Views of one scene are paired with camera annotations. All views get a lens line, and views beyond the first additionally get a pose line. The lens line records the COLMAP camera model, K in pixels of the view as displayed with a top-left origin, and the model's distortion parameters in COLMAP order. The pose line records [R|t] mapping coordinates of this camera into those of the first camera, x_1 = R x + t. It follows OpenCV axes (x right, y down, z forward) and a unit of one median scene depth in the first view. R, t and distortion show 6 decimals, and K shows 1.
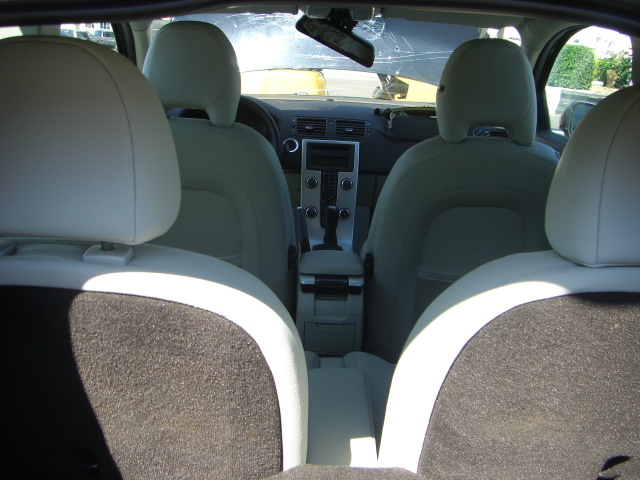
lens RADIAL K [[745.2, 0, 324.7], [0, 745.2, 237.8], [0, 0, 1]] dist [-0.149761, 0.000000]
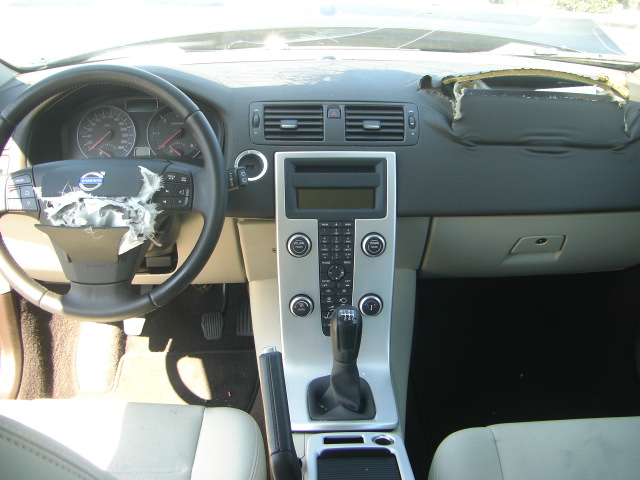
lens RADIAL K [[745.2, 0, 317.5], [0, 745.2, 240.6], [0, 0, 1]] dist [-0.149761, 0.000000]
pose [[0.998859, -0.047158, -0.007475, -0.002192], [0.047628, 0.995120, 0.086419, -0.116808], [0.003363, -0.086676, 0.996231, 0.528021]]
